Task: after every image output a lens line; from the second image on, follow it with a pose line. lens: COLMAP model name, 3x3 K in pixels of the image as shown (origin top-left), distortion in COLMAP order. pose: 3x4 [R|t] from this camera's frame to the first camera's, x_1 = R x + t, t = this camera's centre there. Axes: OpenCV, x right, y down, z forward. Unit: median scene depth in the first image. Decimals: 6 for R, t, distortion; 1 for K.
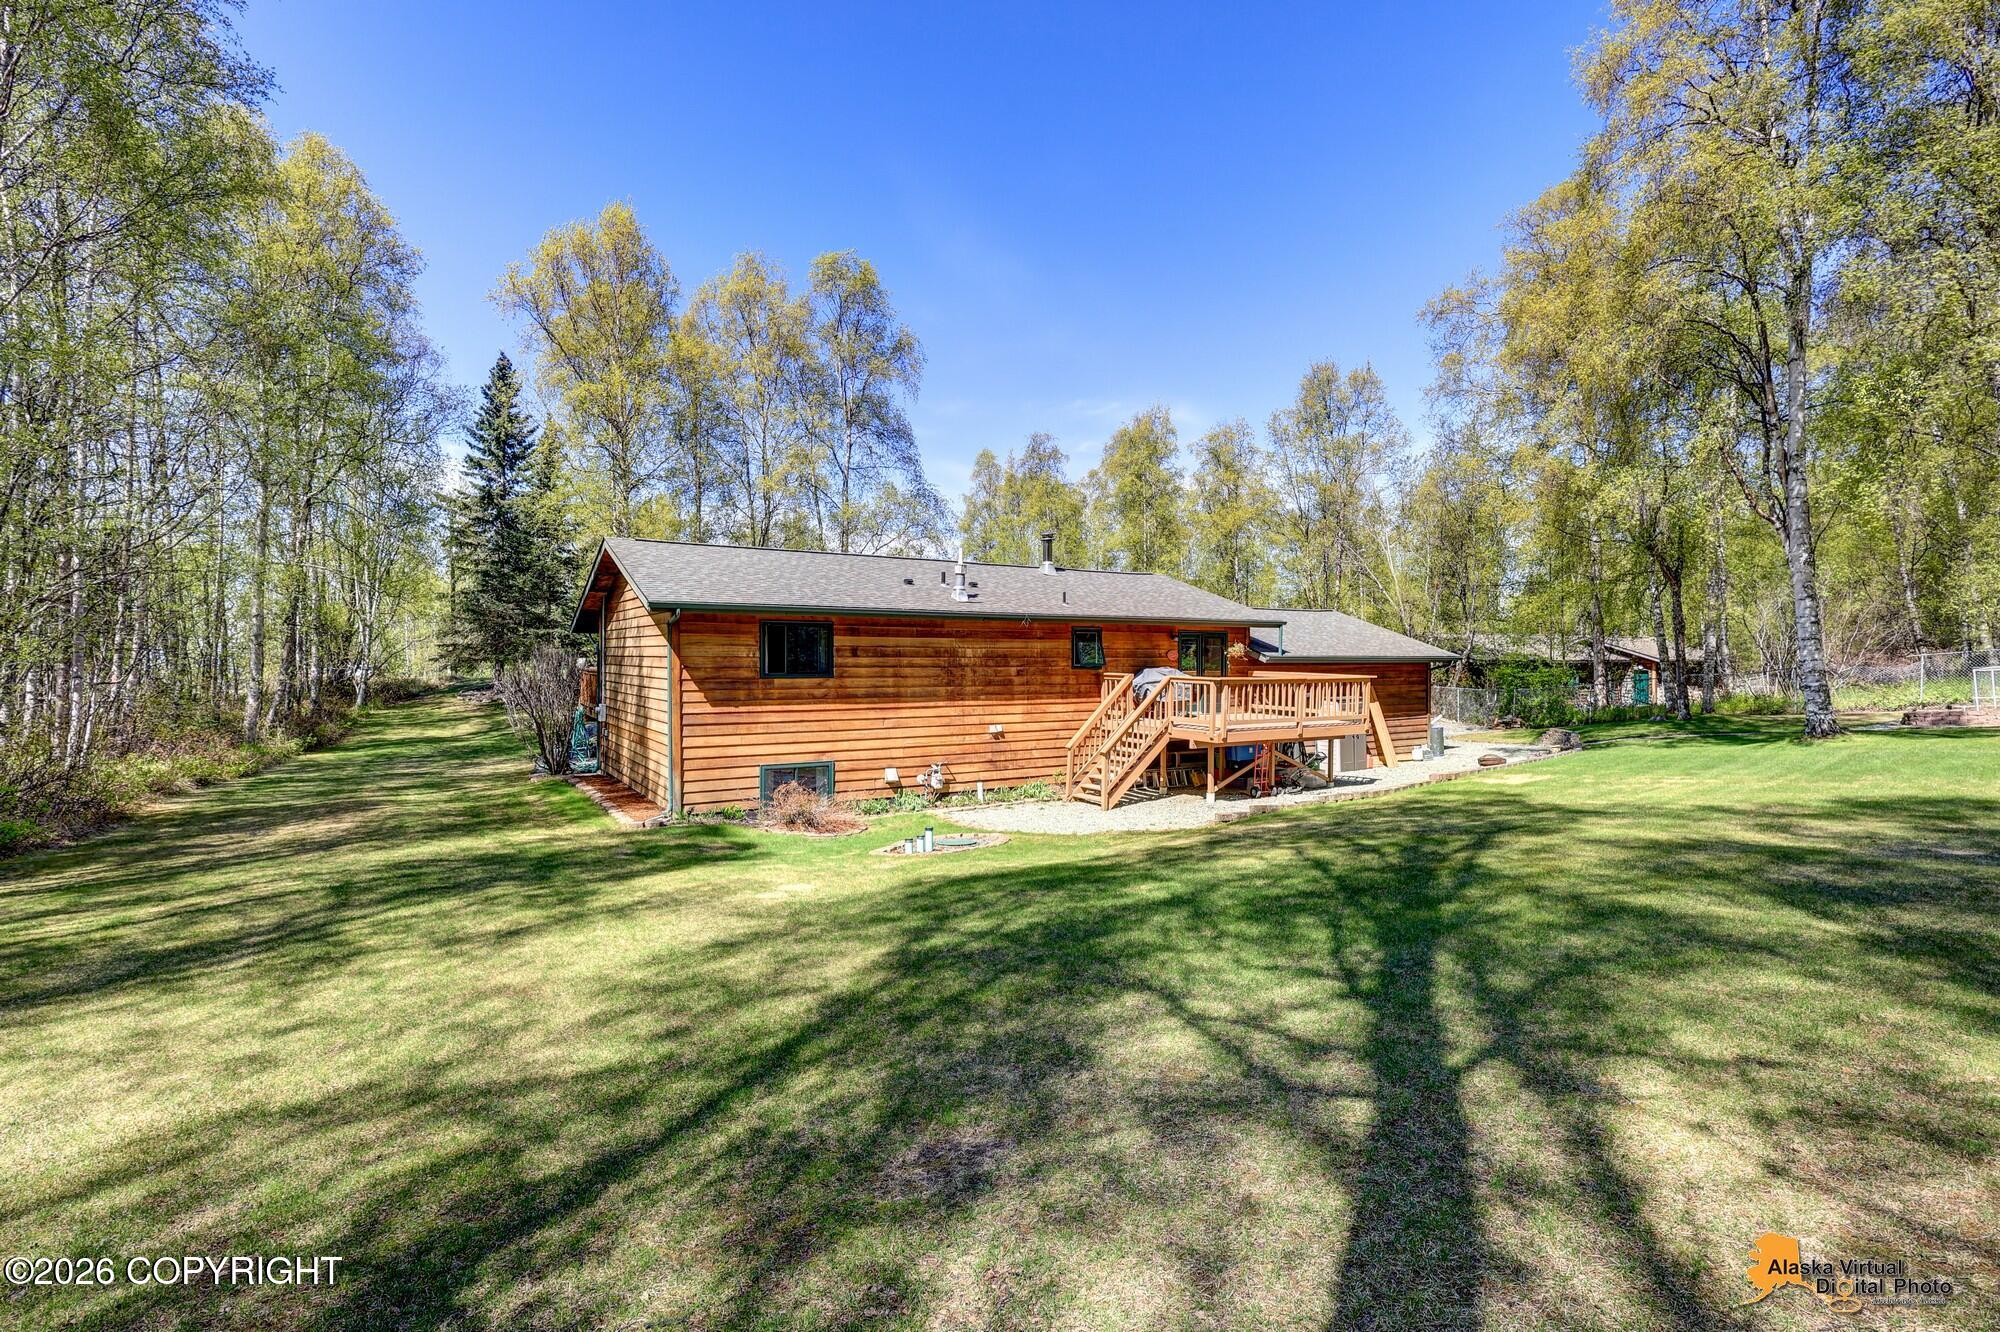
lens RADIAL K [[921.4, 0, 995.1], [0, 921.4, 663.1], [0, 0, 1]] dist [0.000224, -0.000150]
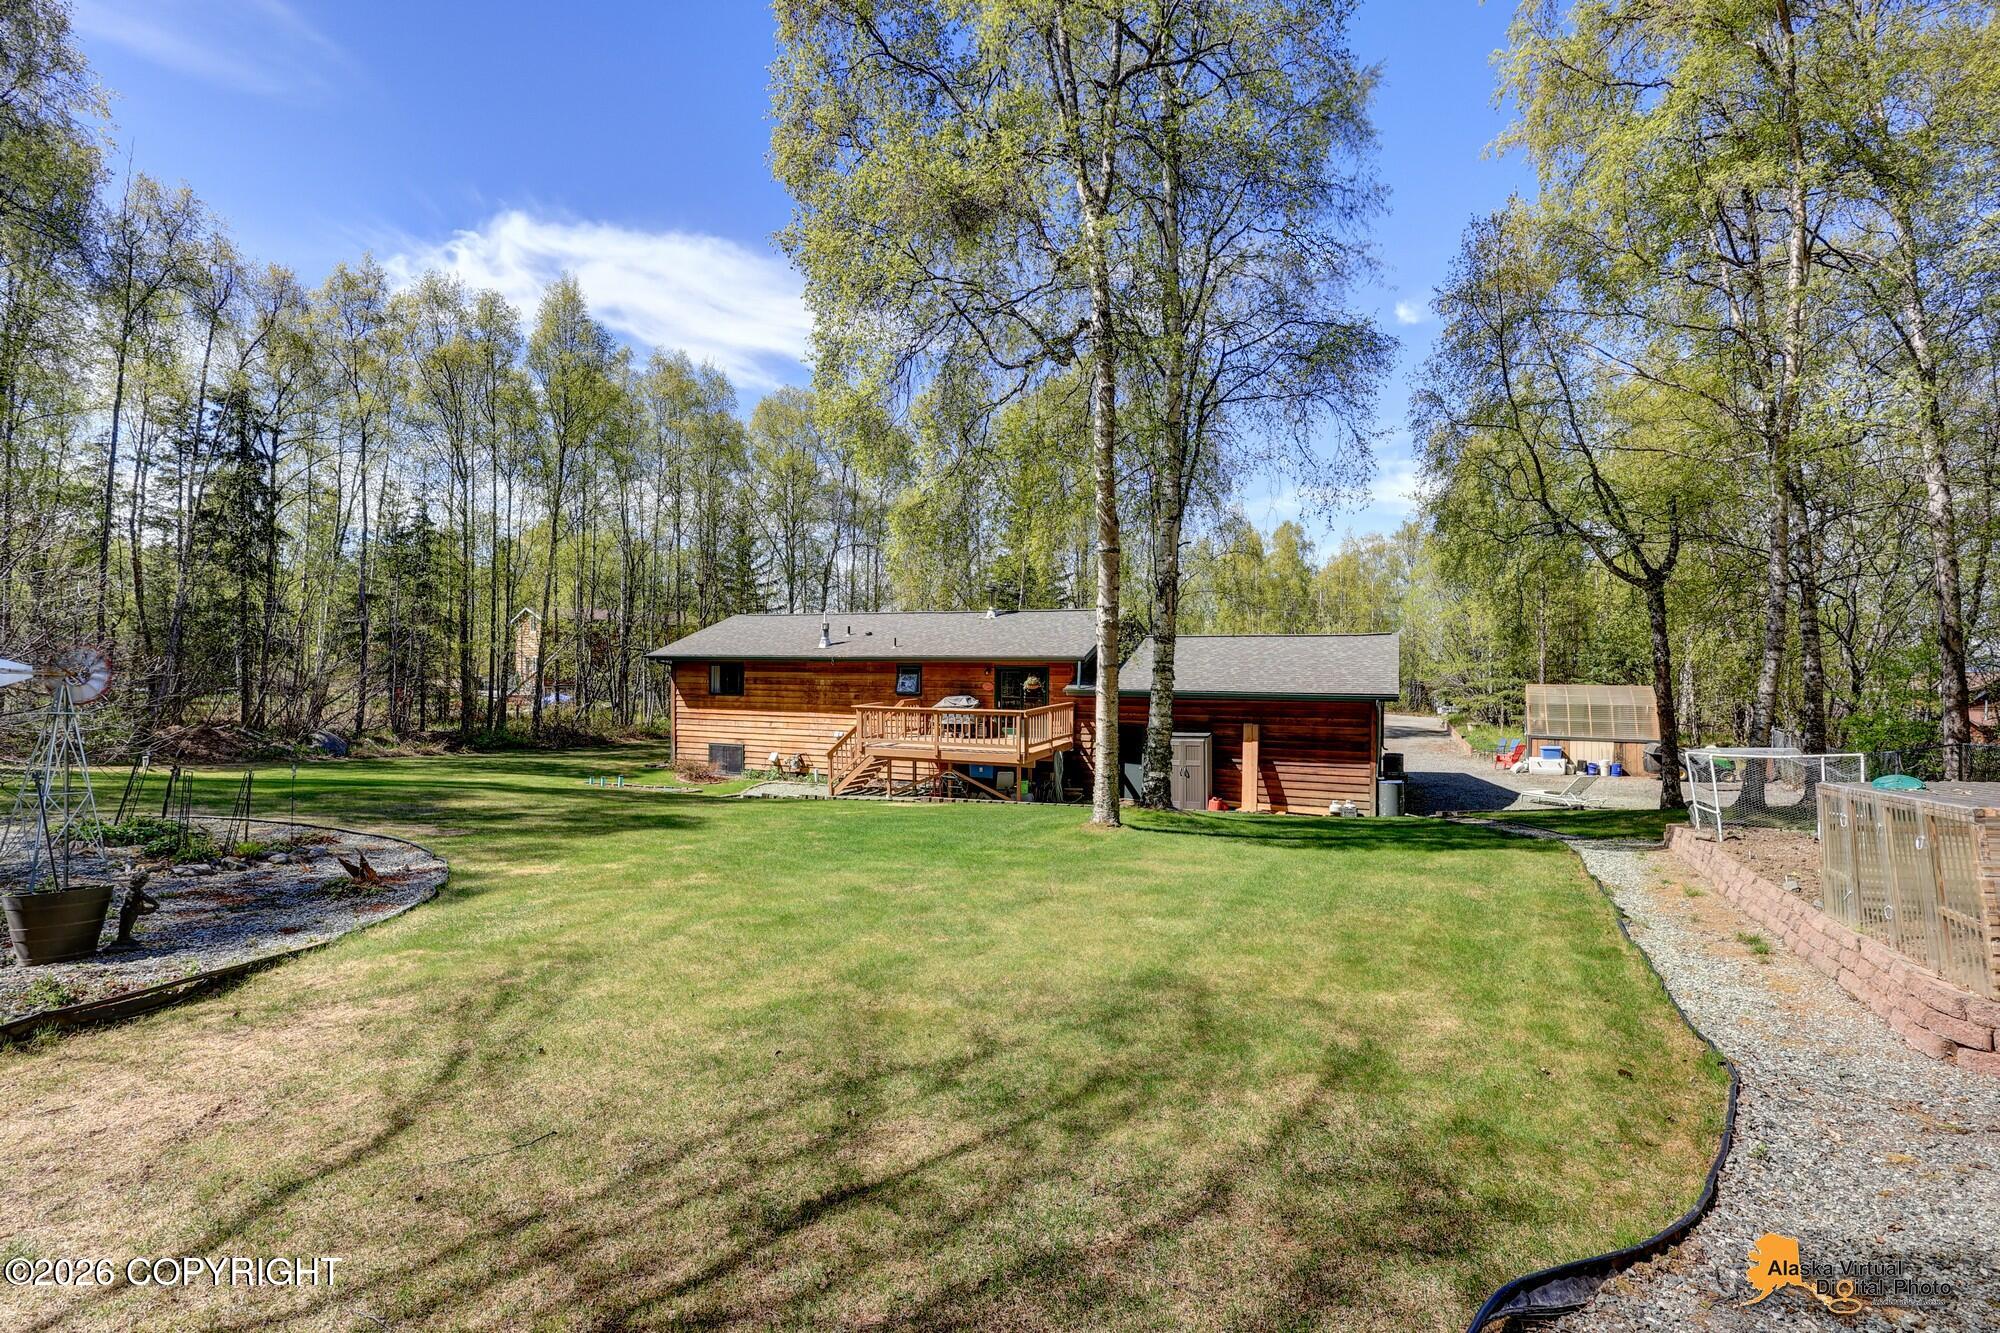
lens RADIAL K [[906.9, 0, 1009.2], [0, 906.9, 651.5], [0, 0, 1]] dist [-0.000374, 0.000512]
pose [[0.575170, -0.003777, -0.818025, 1.388842], [-0.007951, 0.999916, -0.010207, -0.049826], [0.817995, 0.012375, 0.575092, 0.403955]]
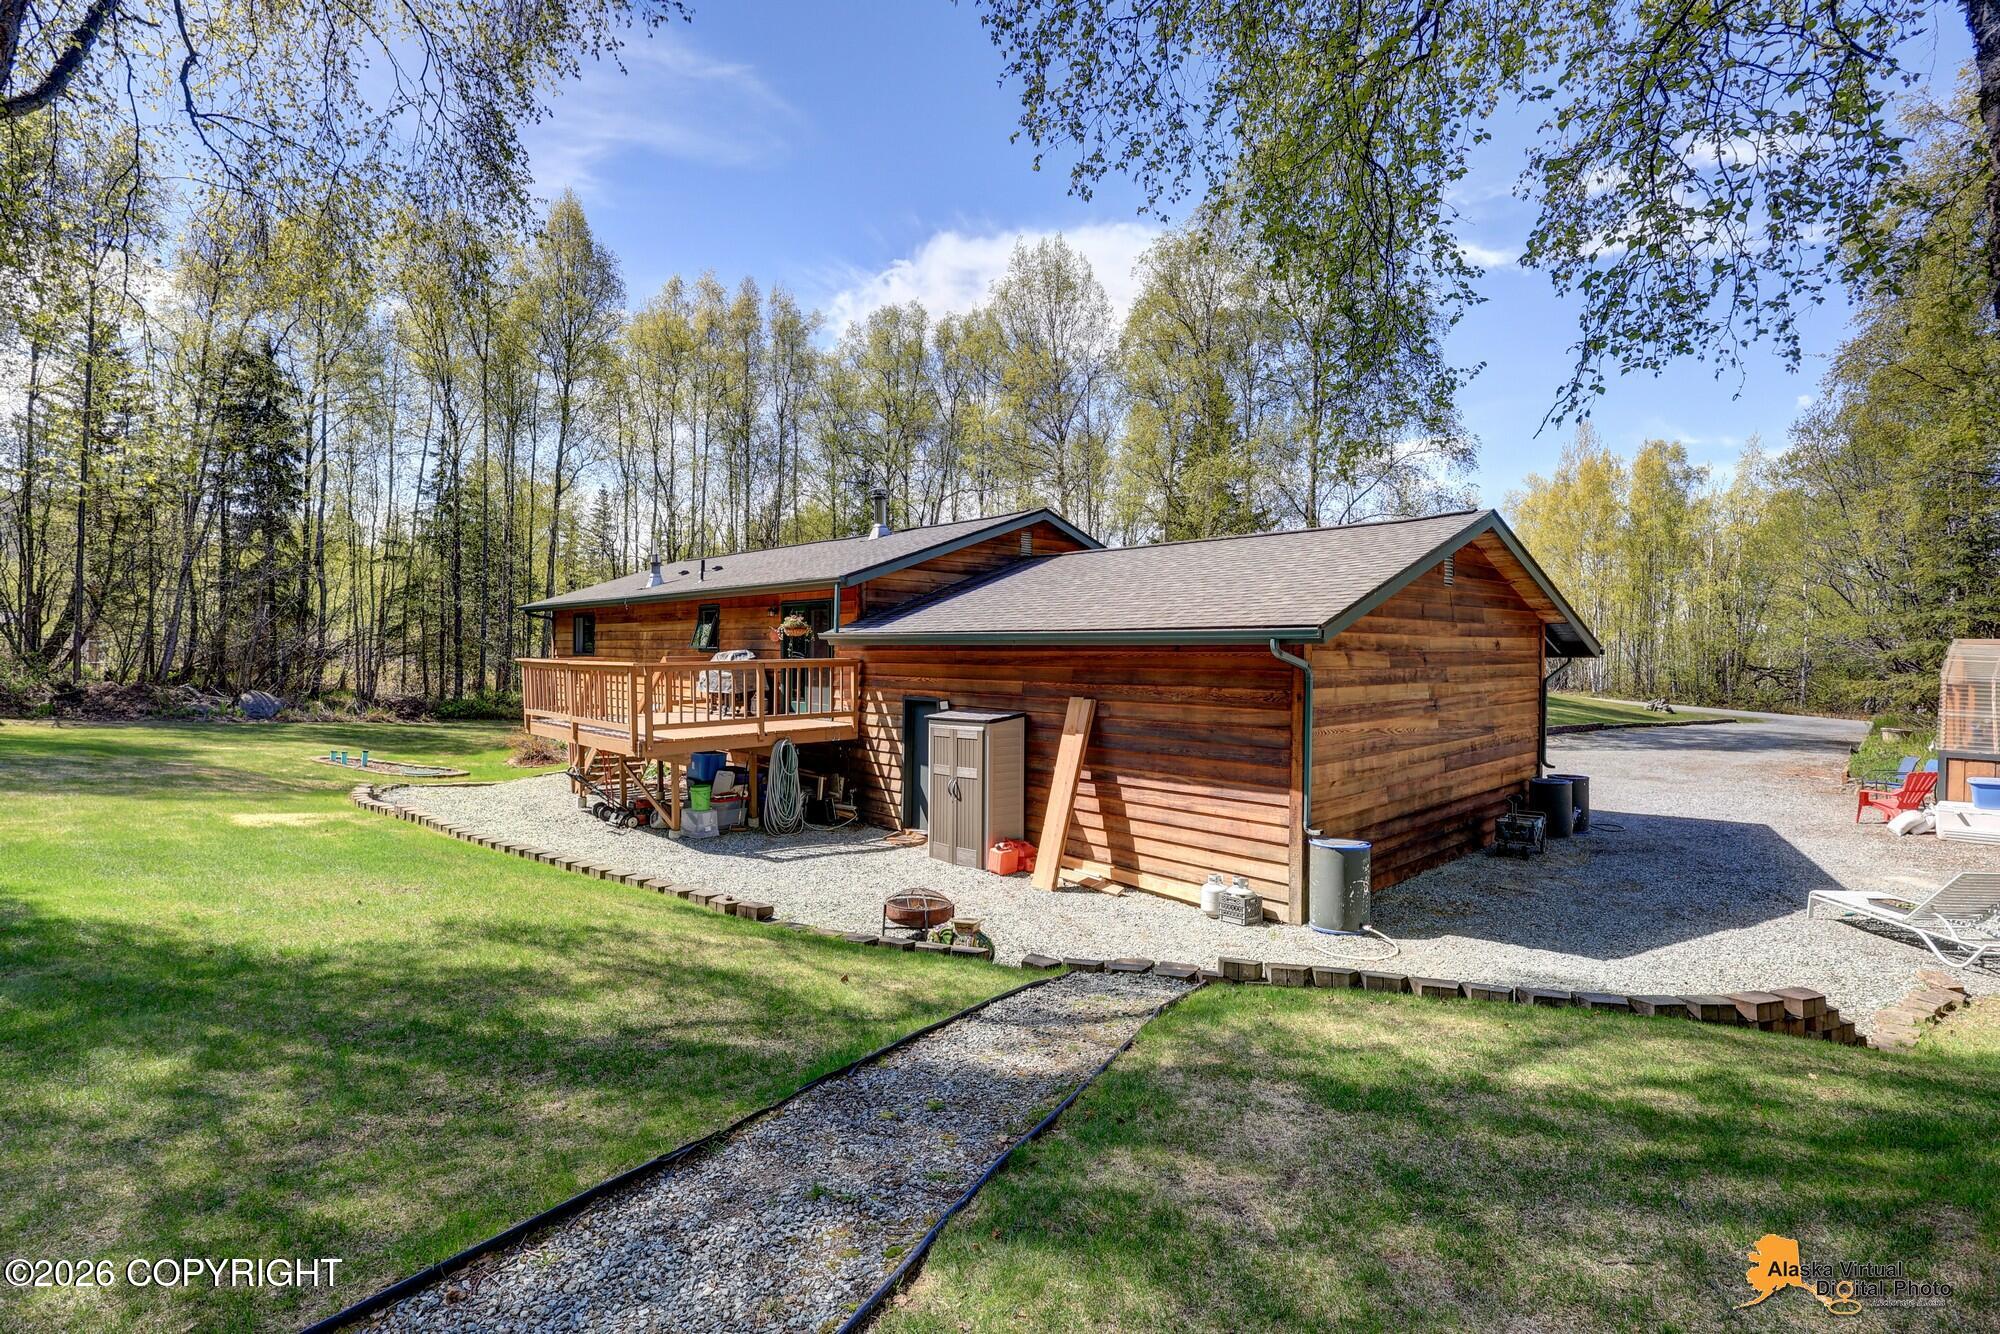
lens RADIAL K [[906.9, 0, 1009.2], [0, 906.9, 652.0], [0, 0, 1]] dist [-0.000374, 0.000512]
pose [[0.213697, 0.004155, -0.976891, 1.144763], [-0.008878, 0.999958, 0.002310, 0.001837], [0.976860, 0.008179, 0.213725, 1.214188]]
